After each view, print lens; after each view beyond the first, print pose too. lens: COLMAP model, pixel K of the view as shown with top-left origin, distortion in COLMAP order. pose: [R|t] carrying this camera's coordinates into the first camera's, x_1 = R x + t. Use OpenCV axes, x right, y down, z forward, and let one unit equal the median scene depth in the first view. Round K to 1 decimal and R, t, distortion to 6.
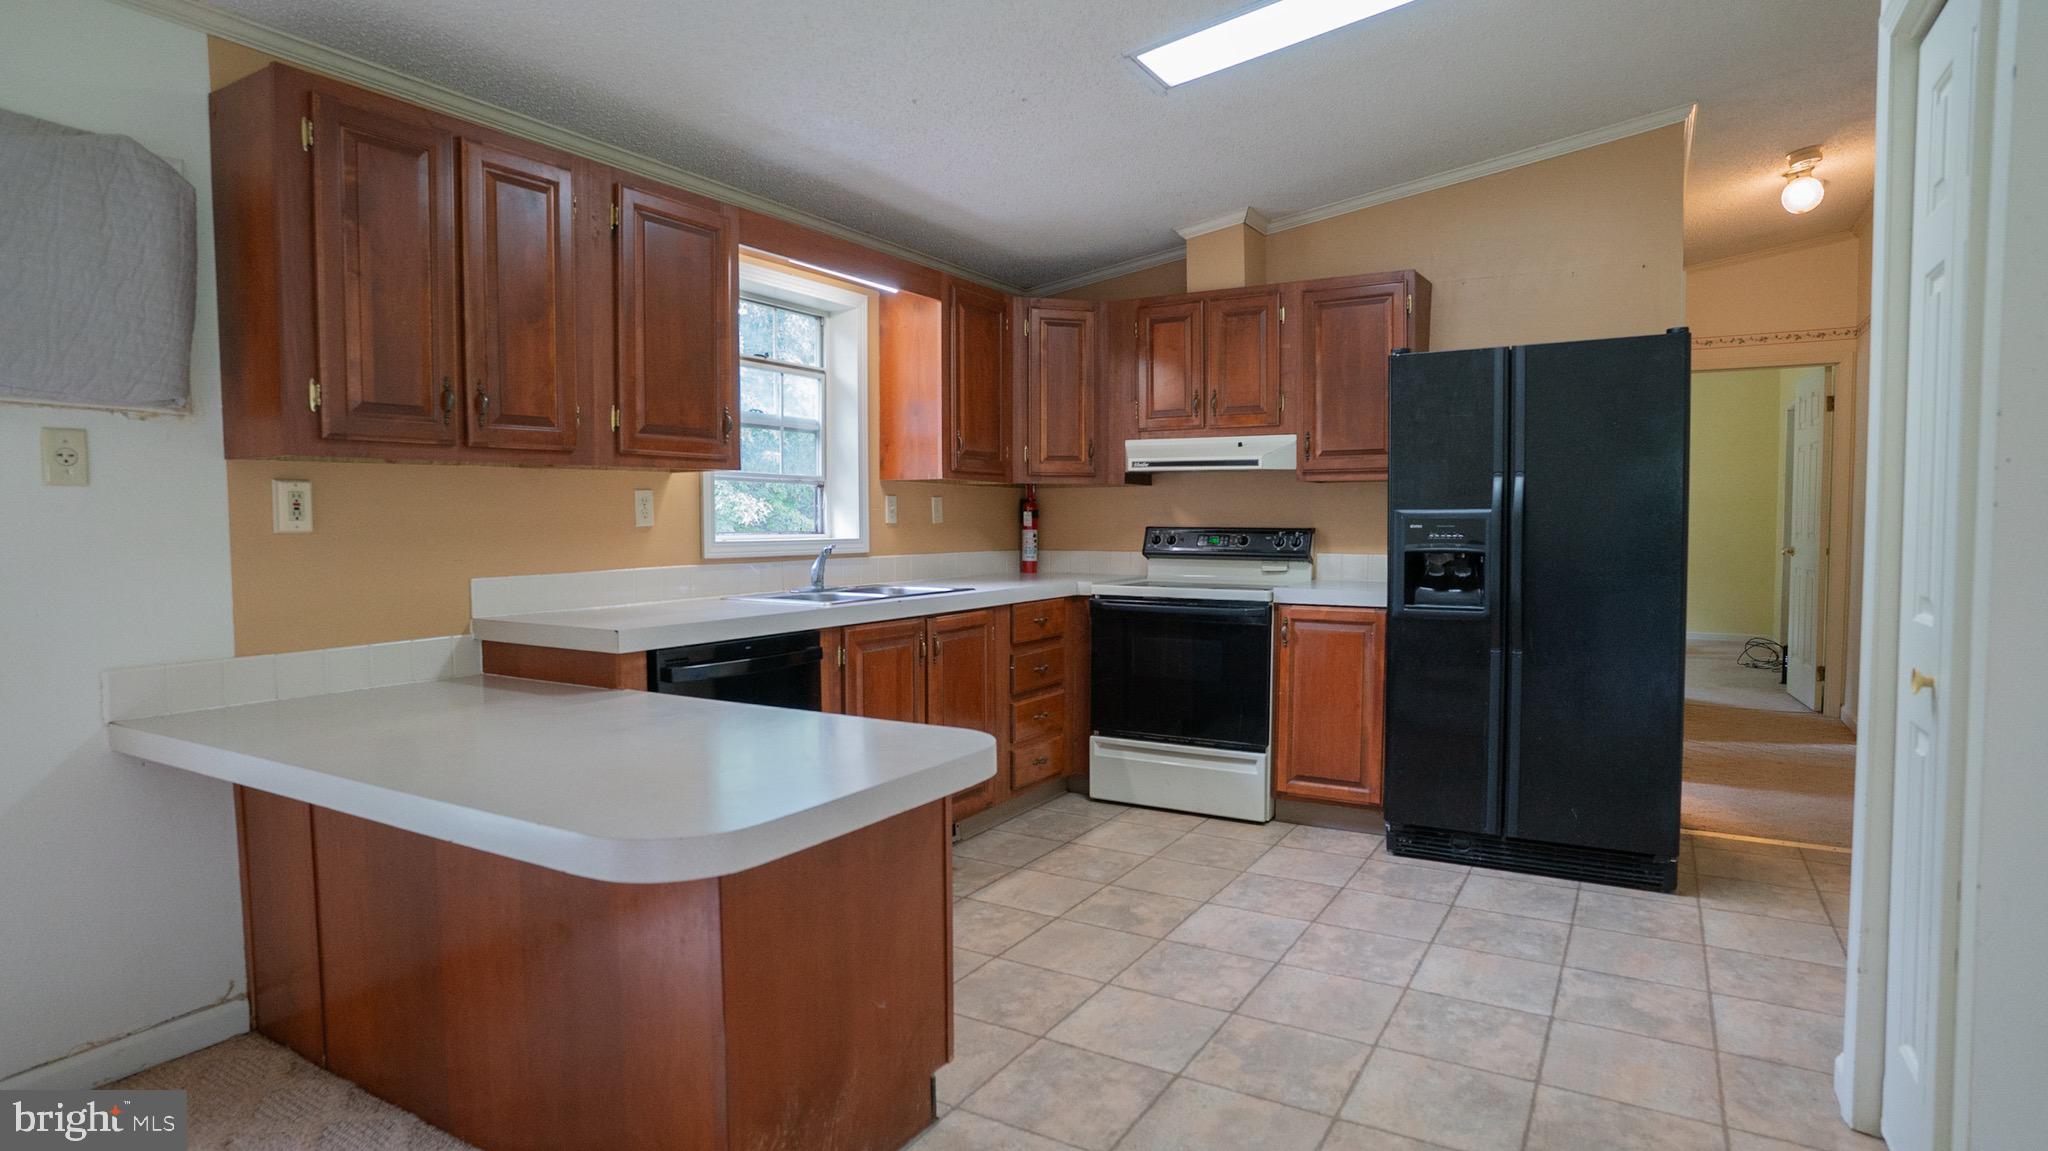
lens RADIAL K [[1097.4, 0, 1024.0], [0, 1097.4, 575.5], [0, 0, 1]] dist [-0.083760, 0.053374]
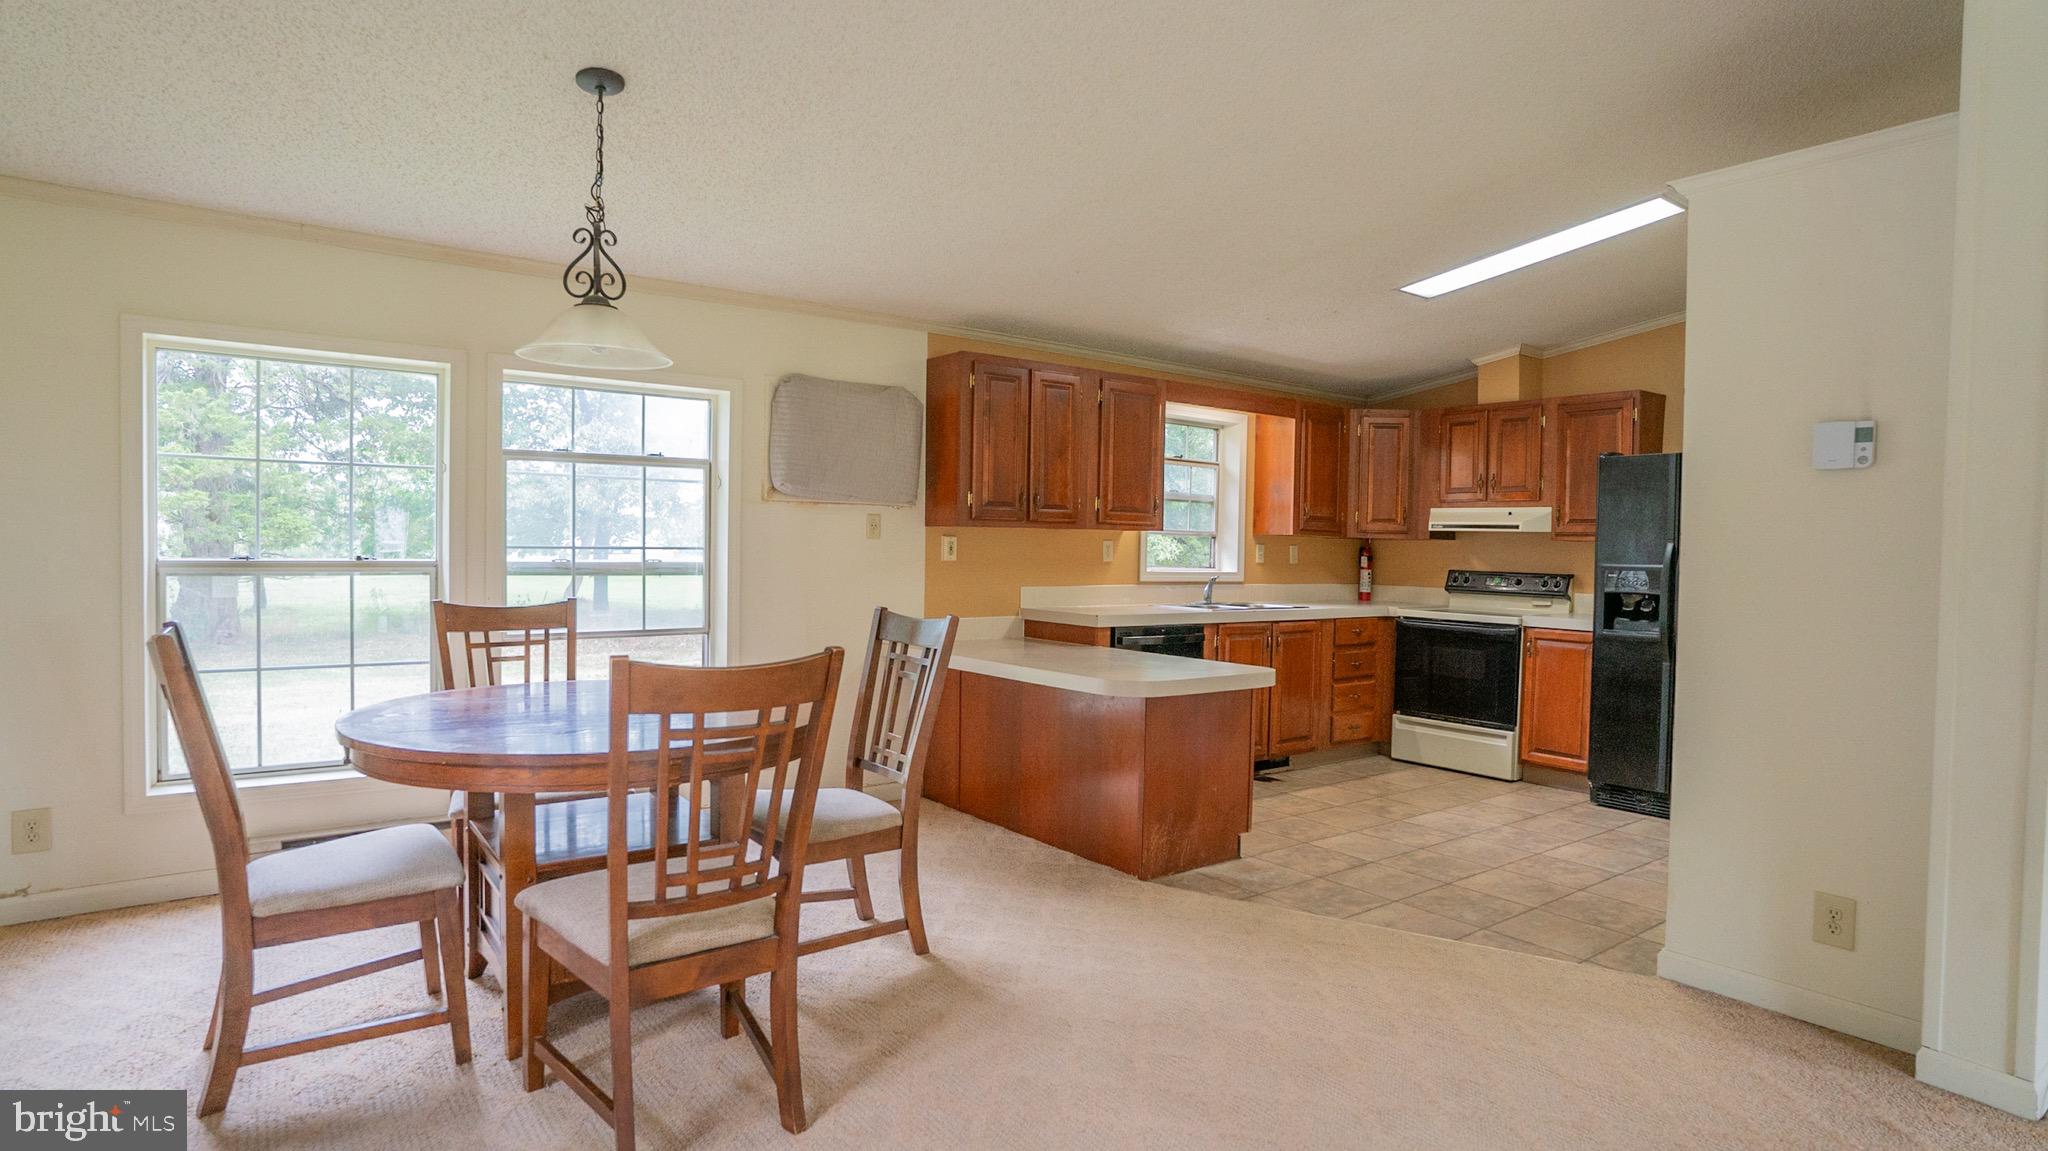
lens RADIAL K [[1051.3, 0, 1024.0], [0, 1051.3, 575.5], [0, 0, 1]] dist [-0.081048, 0.040373]
pose [[0.925639, 0.031313, -0.377109, 0.132268], [-0.042160, 0.998900, -0.020541, 0.014251], [0.376051, 0.034912, 0.925941, -0.494592]]
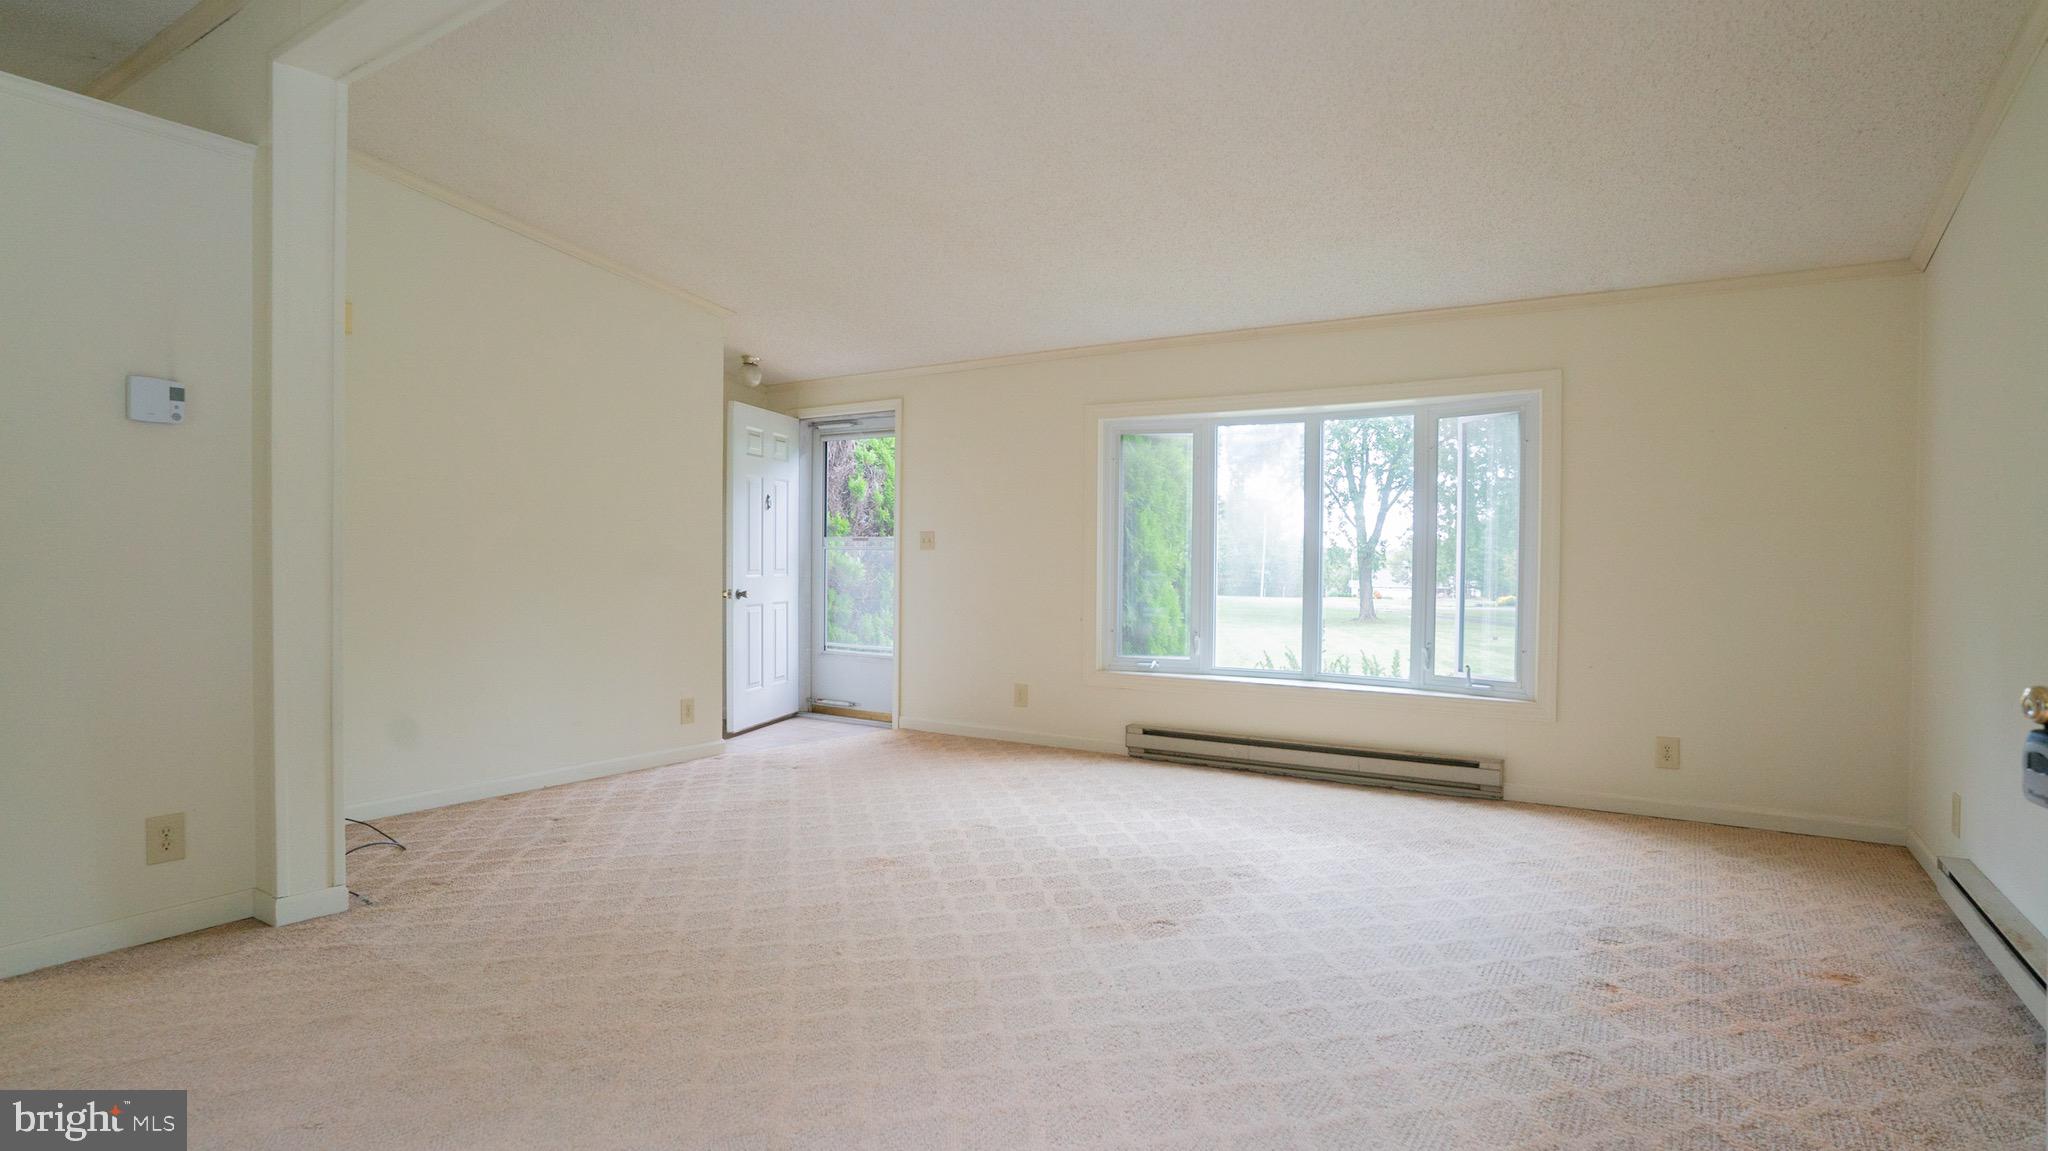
lens RADIAL K [[1051.3, 0, 1024.0], [0, 1051.3, 575.5], [0, 0, 1]] dist [-0.081048, 0.040373]
pose [[0.020989, -0.013740, 0.999685, -0.391750], [0.045289, 0.998892, 0.012779, 0.038268], [-0.998753, 0.045007, 0.021589, -0.280310]]
